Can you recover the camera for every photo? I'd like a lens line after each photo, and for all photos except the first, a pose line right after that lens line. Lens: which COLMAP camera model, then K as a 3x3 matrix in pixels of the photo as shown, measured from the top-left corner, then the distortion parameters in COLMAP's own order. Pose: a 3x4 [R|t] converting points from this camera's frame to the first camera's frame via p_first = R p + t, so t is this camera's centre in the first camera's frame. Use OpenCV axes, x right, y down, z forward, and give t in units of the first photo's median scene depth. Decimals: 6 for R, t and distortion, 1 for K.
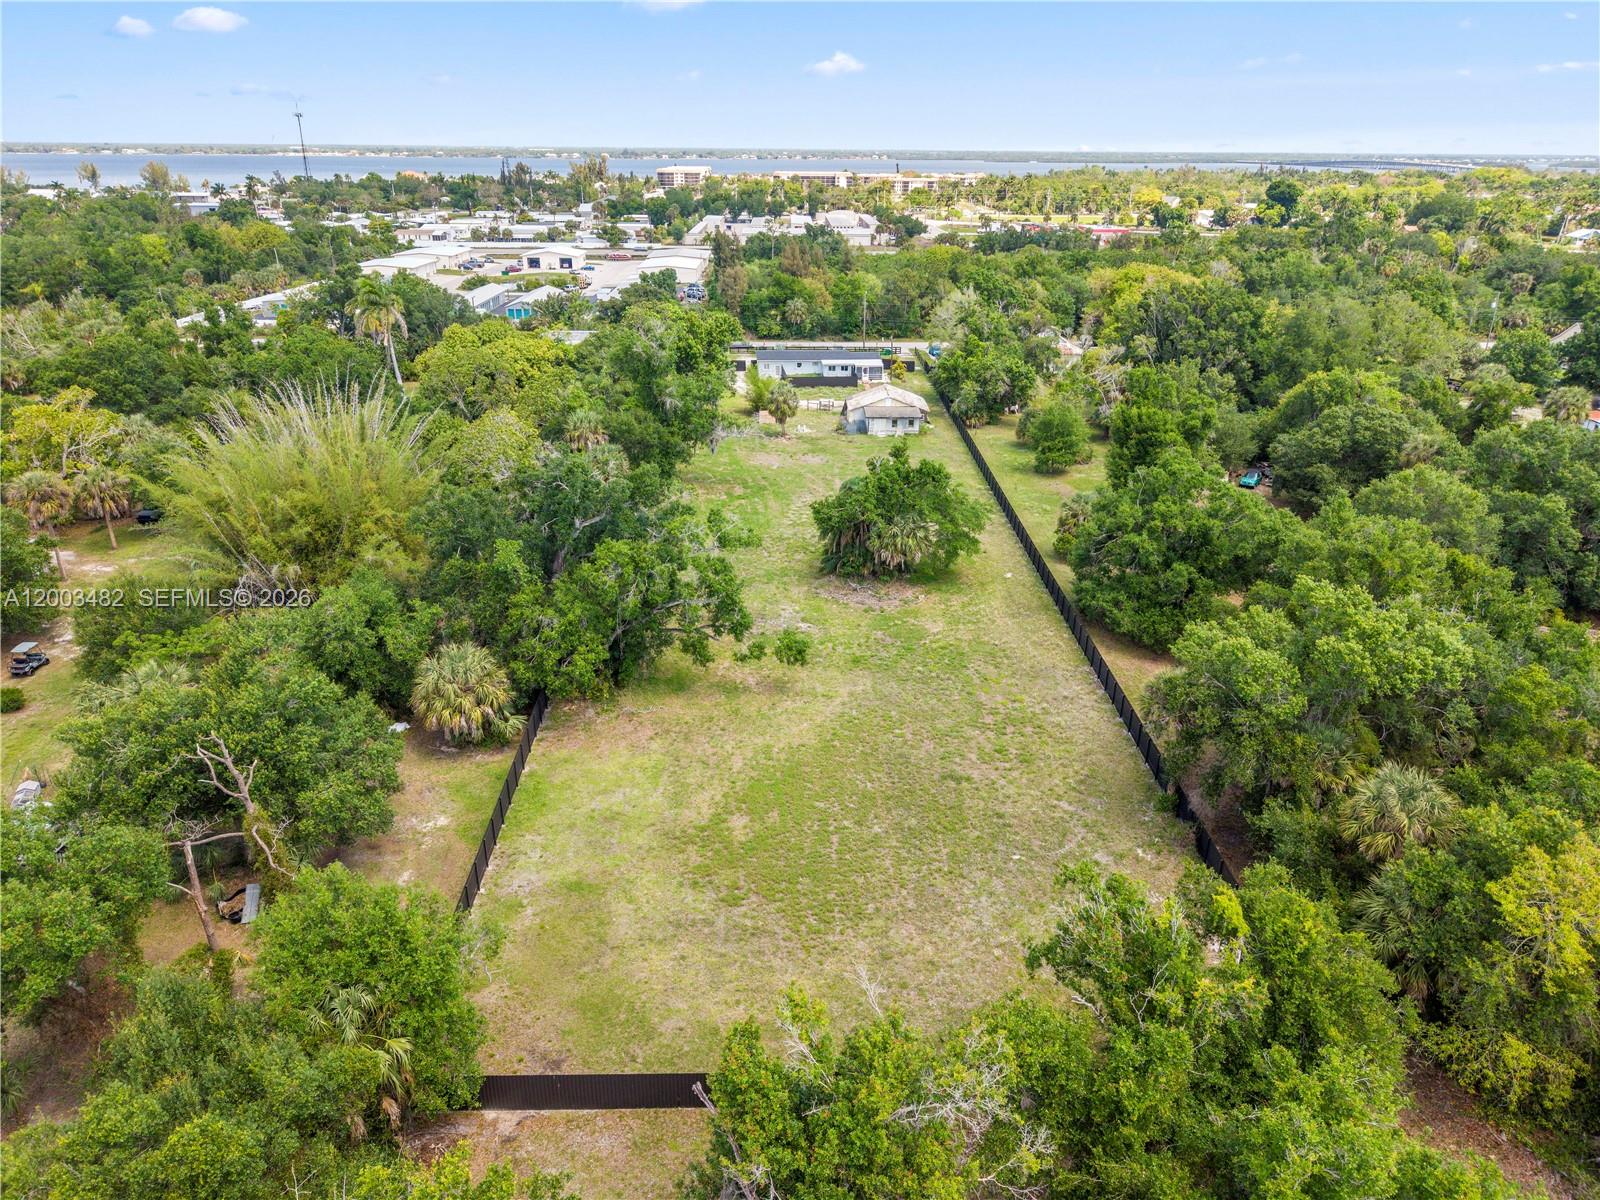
lens RADIAL K [[1086.7, 0, 786.3], [0, 1086.7, 602.2], [0, 0, 1]] dist [0.023819, -0.026614]
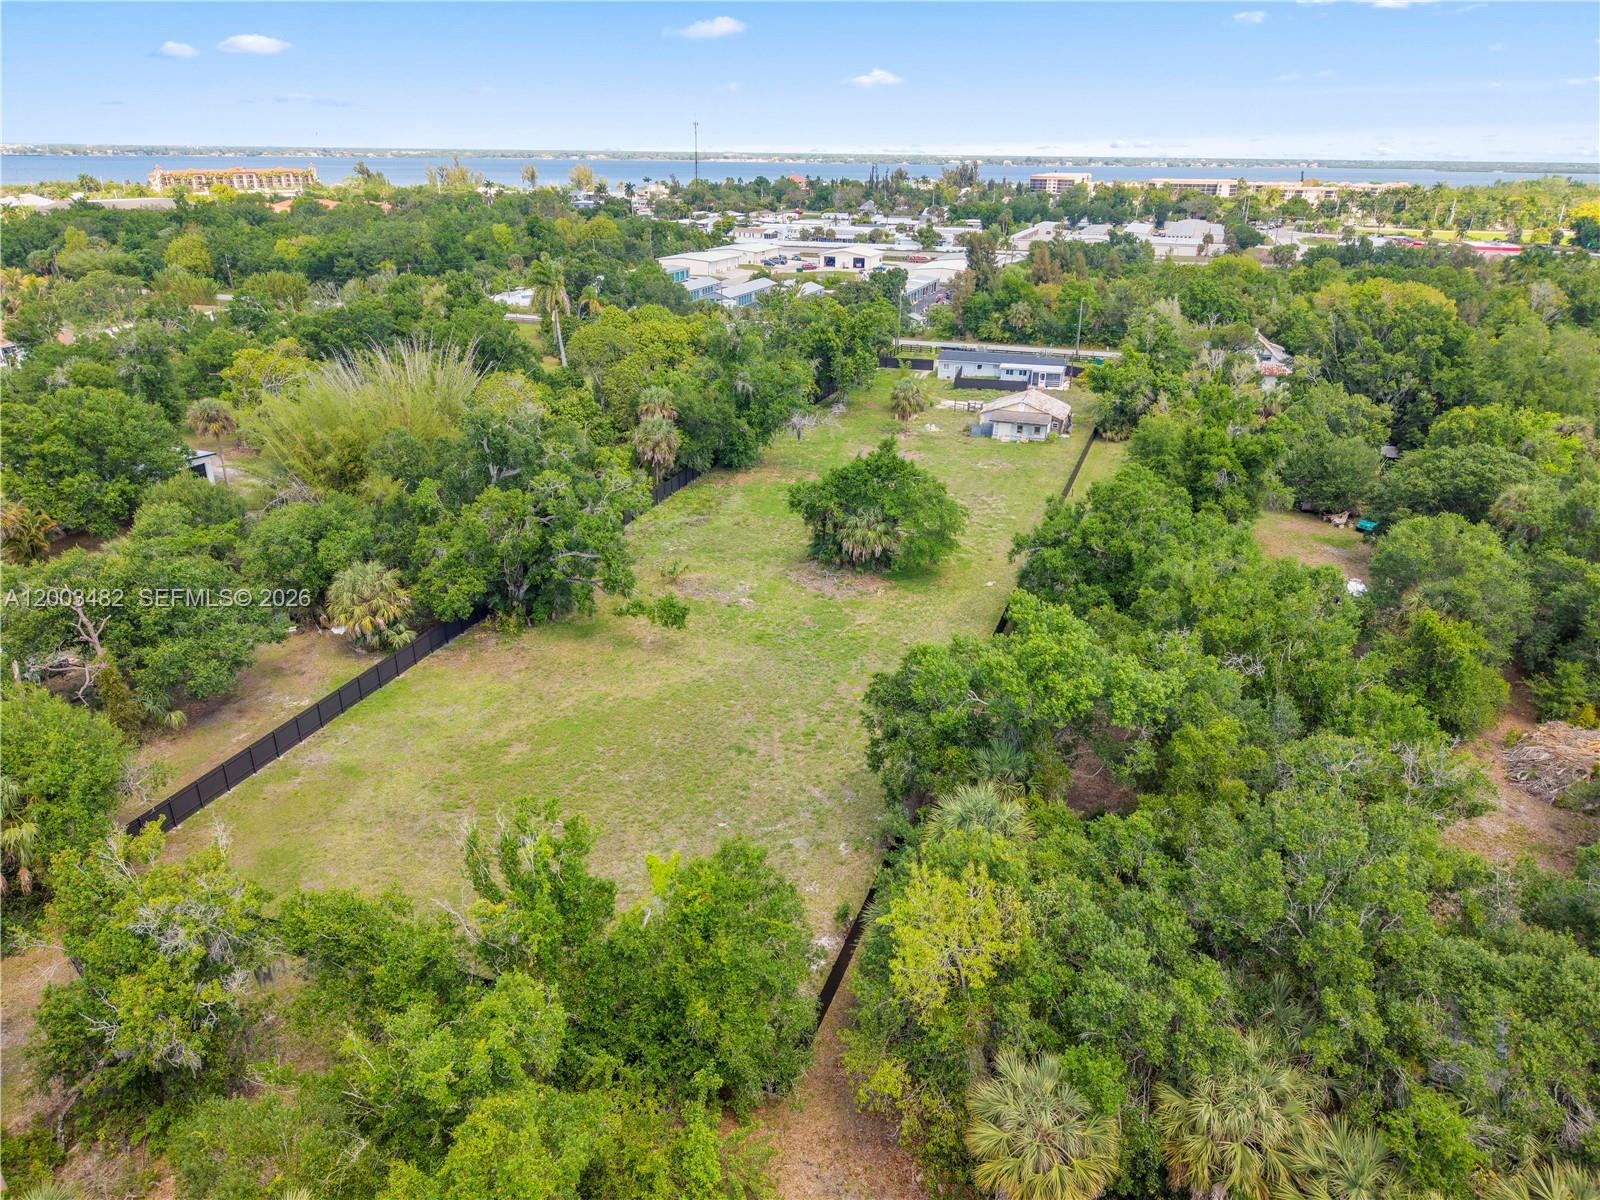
lens RADIAL K [[1086.7, 0, 775.8], [0, 1086.7, 568.6], [0, 0, 1]] dist [0.023819, -0.026614]
pose [[0.937273, 0.126437, -0.324859, 0.186888], [-0.136905, 0.990539, -0.009472, -0.001123], [0.320588, 0.053353, 0.945715, 0.011940]]
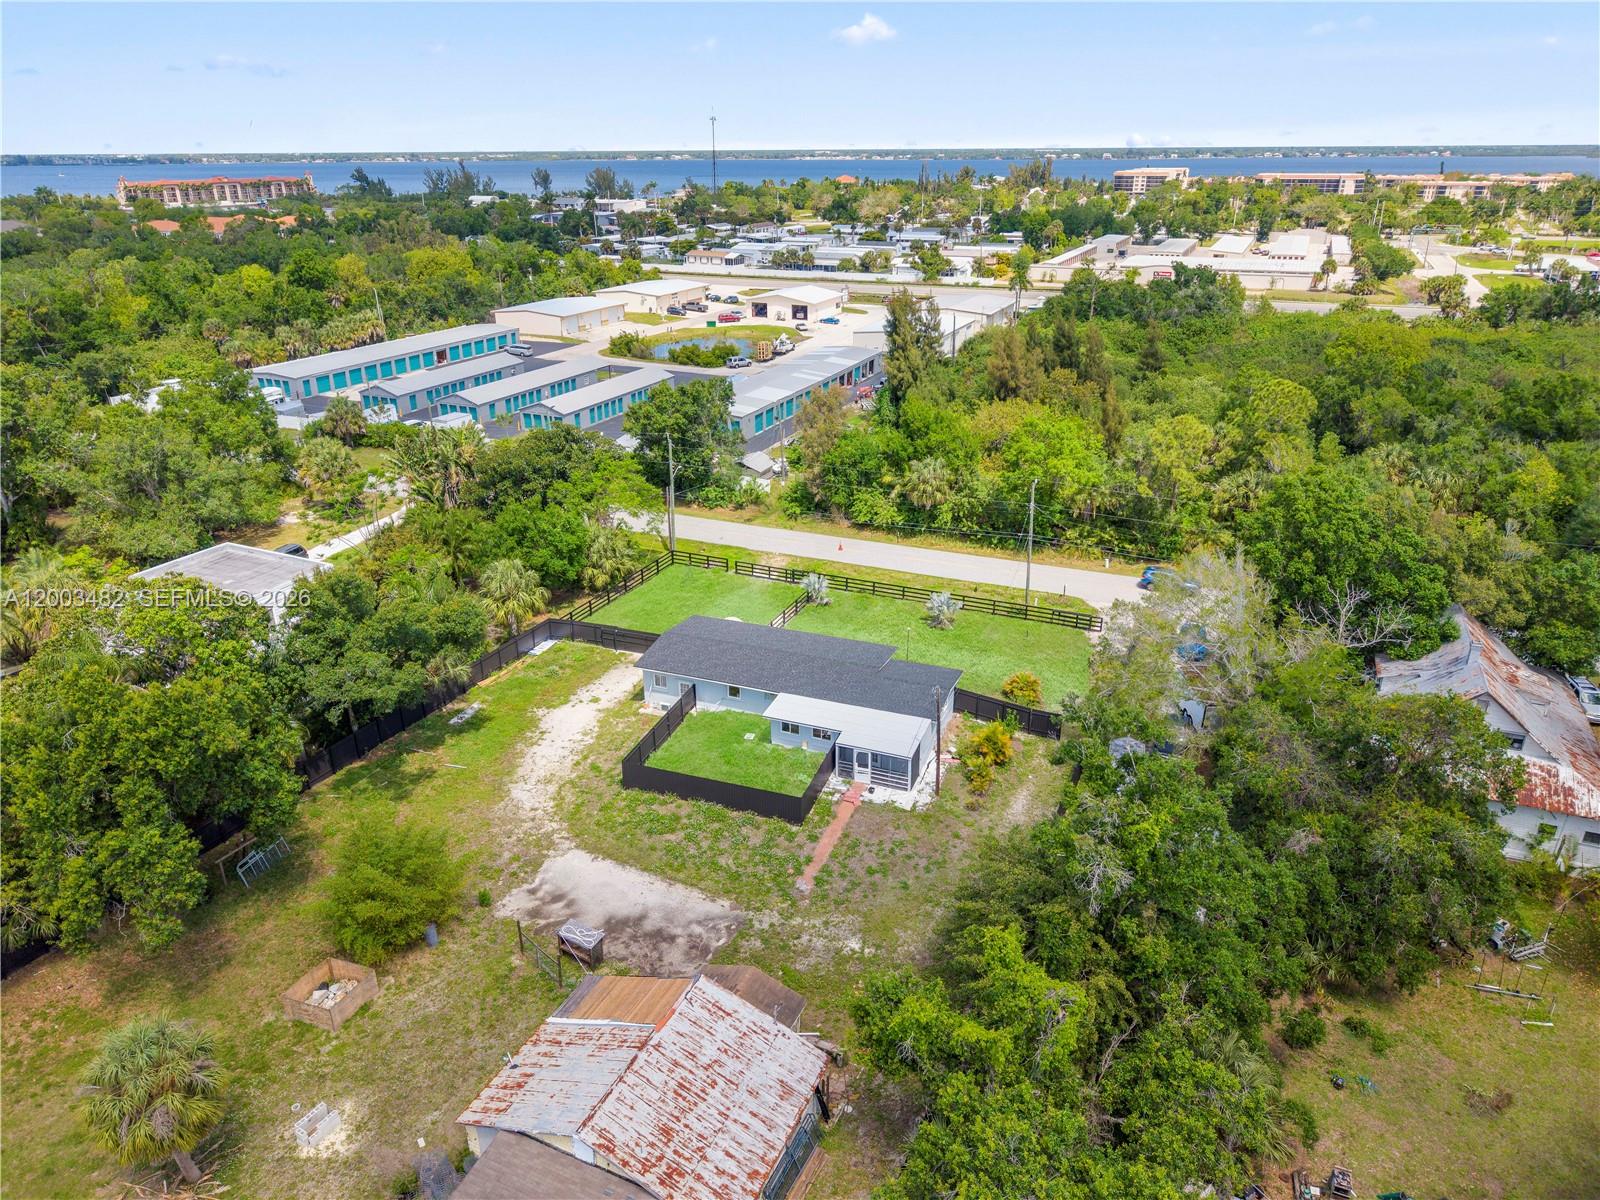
lens RADIAL K [[1086.7, 0, 775.1], [0, 1086.7, 605.1], [0, 0, 1]] dist [0.023819, -0.026614]
pose [[0.905613, 0.152099, -0.395892, 0.180636], [-0.151563, 0.987902, 0.032842, -0.270033], [0.396098, 0.030261, 0.917710, 0.653750]]
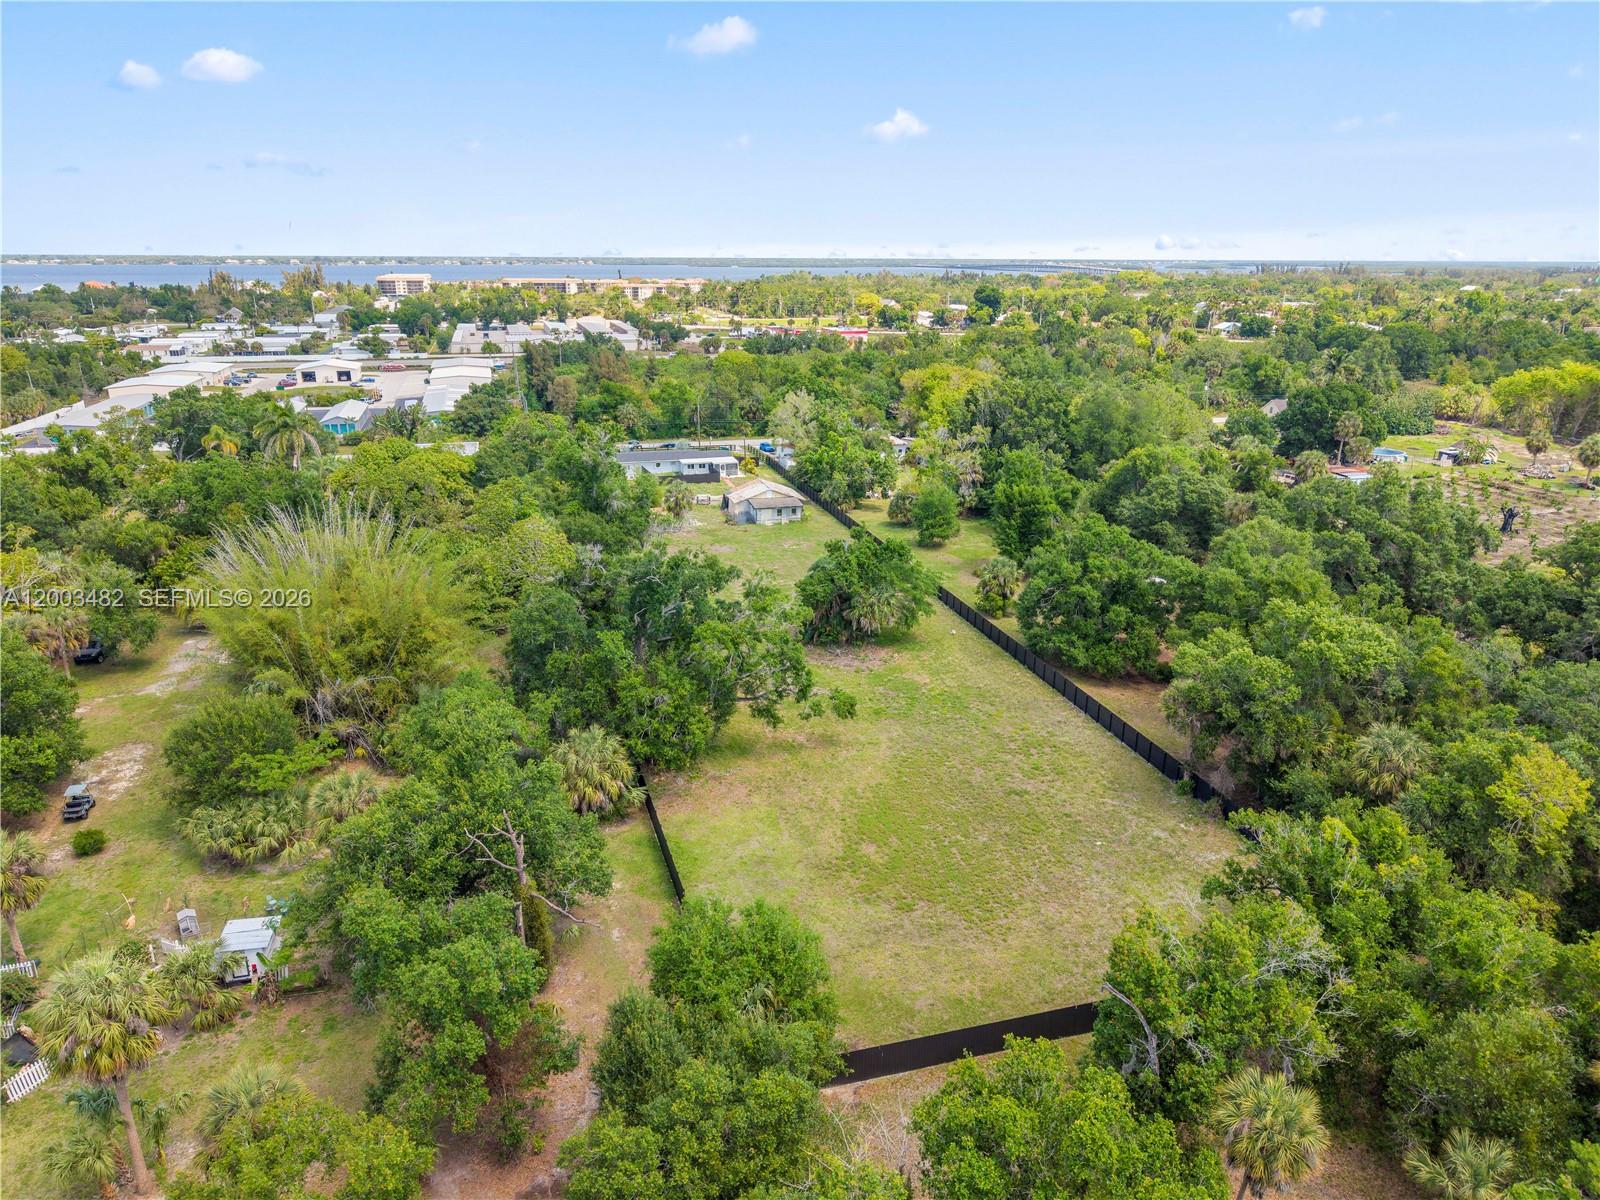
lens RADIAL K [[1086.7, 0, 796.5], [0, 1086.7, 604.7], [0, 0, 1]] dist [0.023819, -0.026614]
pose [[0.964812, -0.083030, 0.249488, -0.136383], [0.103357, 0.992214, -0.069487, 0.005132], [-0.241776, 0.092828, 0.965882, -0.047248]]
